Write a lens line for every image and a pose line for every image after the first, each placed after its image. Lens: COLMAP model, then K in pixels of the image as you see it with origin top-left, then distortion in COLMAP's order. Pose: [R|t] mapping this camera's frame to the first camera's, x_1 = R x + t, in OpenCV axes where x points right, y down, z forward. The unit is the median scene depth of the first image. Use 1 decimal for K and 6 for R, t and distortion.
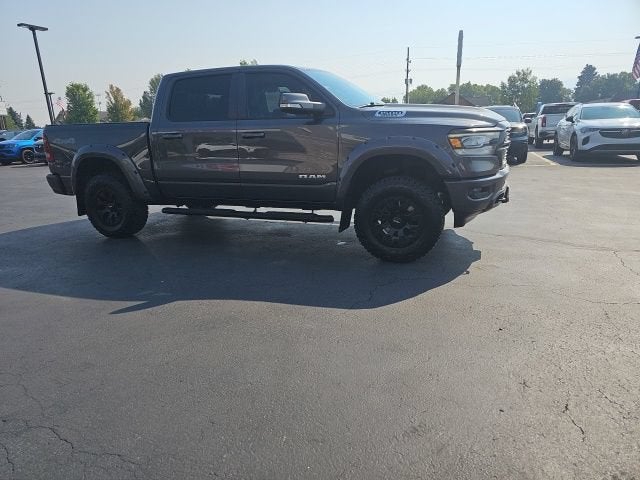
lens RADIAL K [[416.9, 0, 319.4], [0, 416.9, 239.8], [0, 0, 1]] dist [0.057139, -0.044750]
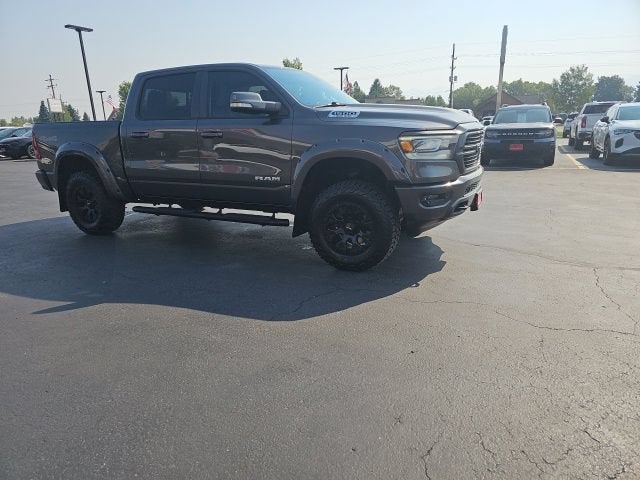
lens RADIAL K [[416.9, 0, 322.4], [0, 416.9, 239.6], [0, 0, 1]] dist [0.057139, -0.044750]
pose [[0.995335, 0.032305, -0.090911, 0.182657], [-0.031993, 0.999476, 0.004887, -0.017616], [0.091021, -0.001956, 0.995847, 0.044100]]
